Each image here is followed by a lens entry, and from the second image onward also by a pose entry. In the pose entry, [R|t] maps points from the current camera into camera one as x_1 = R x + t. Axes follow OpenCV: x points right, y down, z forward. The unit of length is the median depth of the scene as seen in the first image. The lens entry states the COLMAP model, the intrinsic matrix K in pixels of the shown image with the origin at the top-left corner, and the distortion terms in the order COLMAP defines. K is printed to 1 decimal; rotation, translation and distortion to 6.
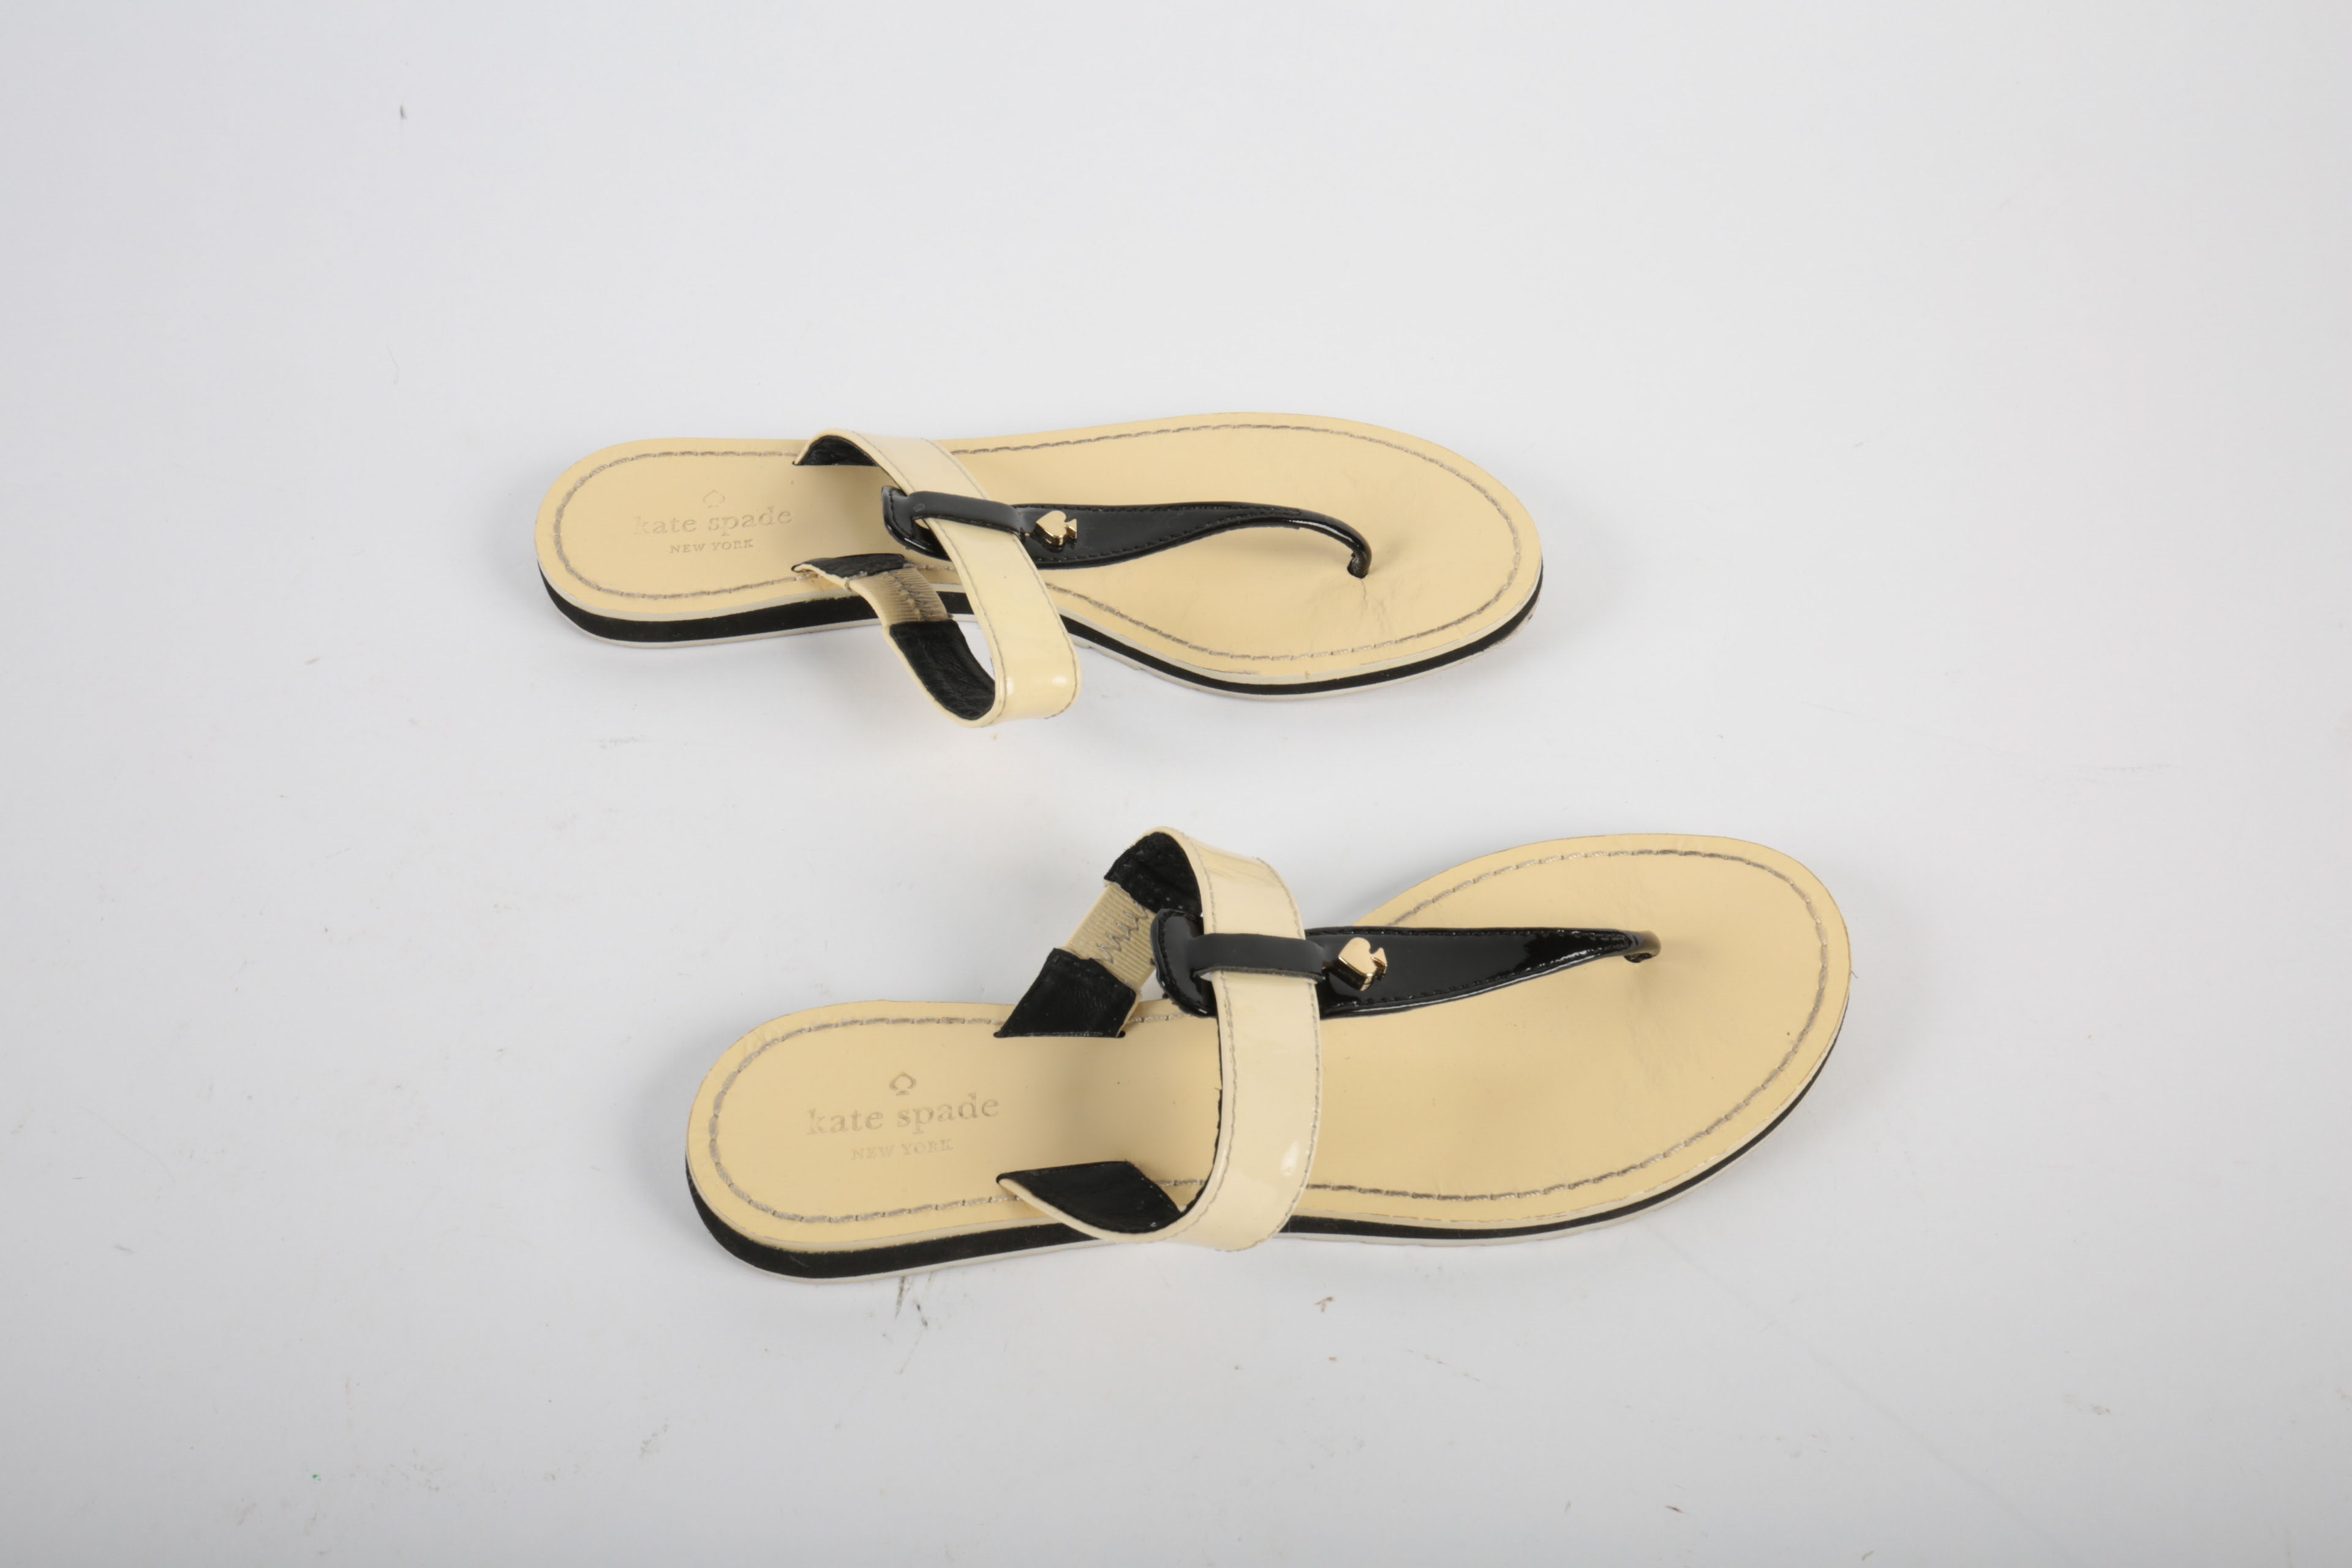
lens RADIAL K [[2099.9, 0, 1176.0], [0, 2099.9, 784.0], [0, 0, 1]] dist [0.022654, 0.014256]
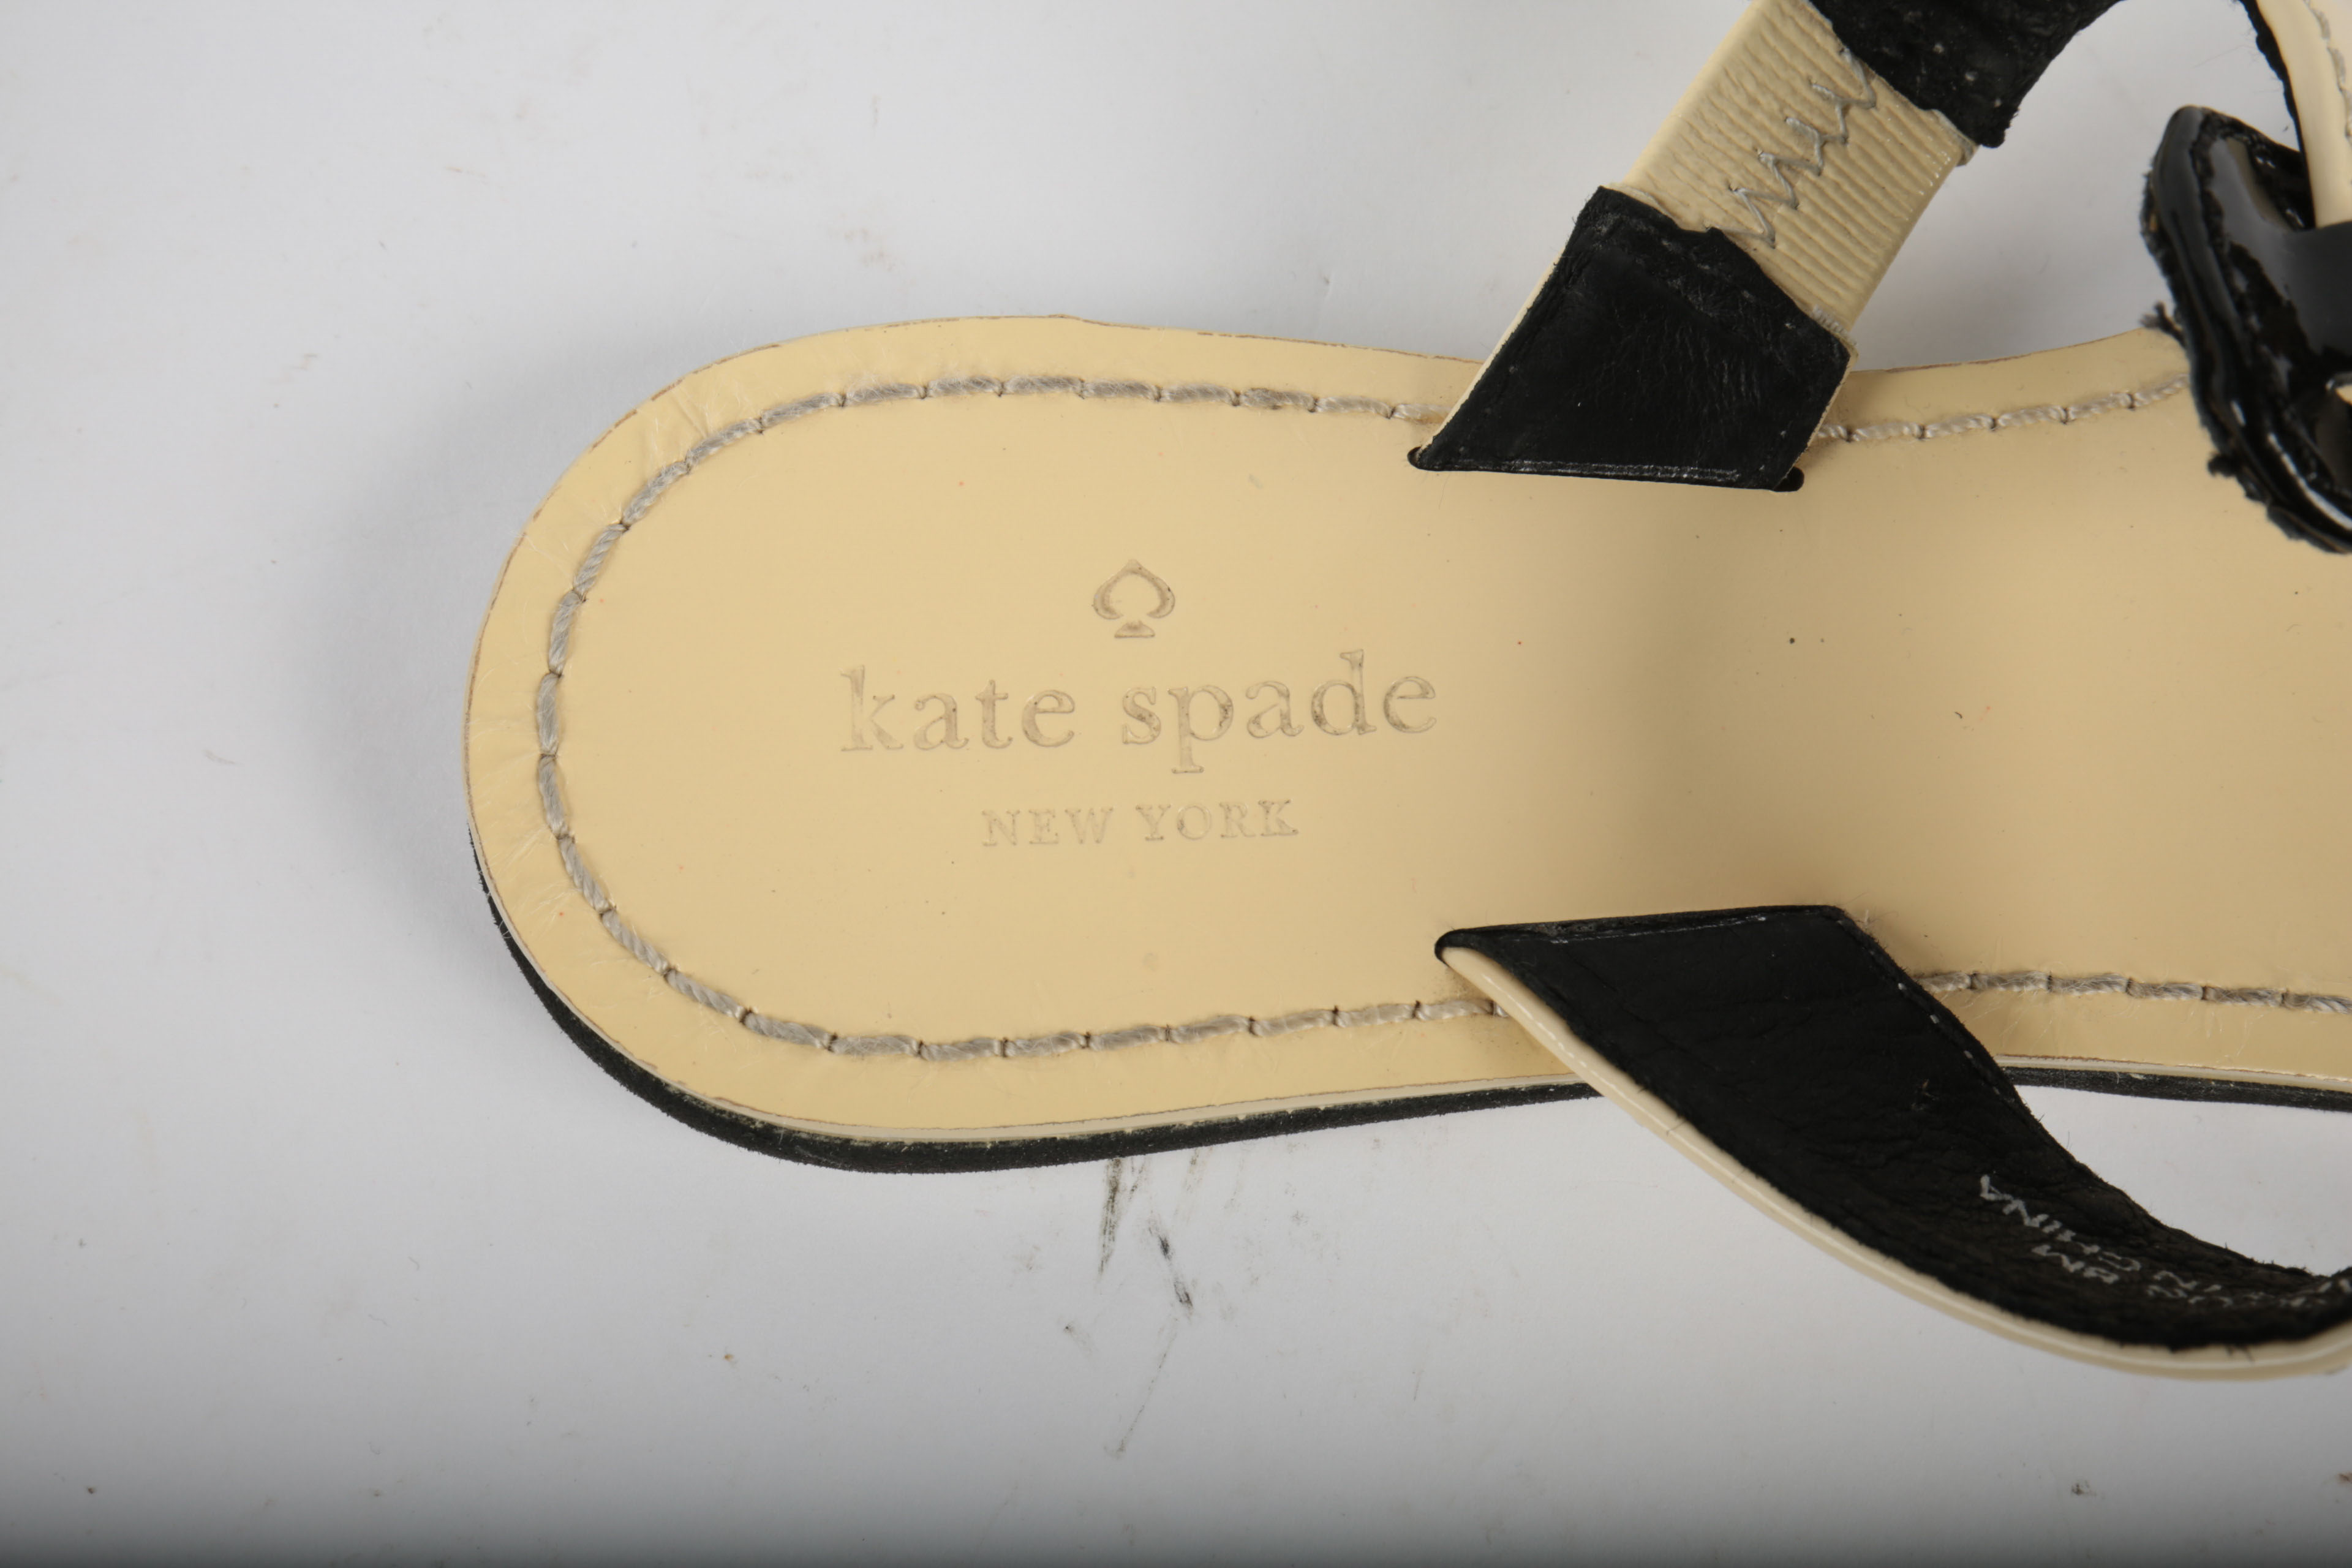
lens RADIAL K [[2082.0, 0, 1176.0], [0, 2082.0, 784.0], [0, 0, 1]] dist [0.019481, -0.022025]
pose [[0.997584, 0.059483, 0.035897, -0.134736], [-0.068956, 0.910782, 0.407089, 0.037368], [-0.008479, -0.408580, 0.912683, 0.701900]]
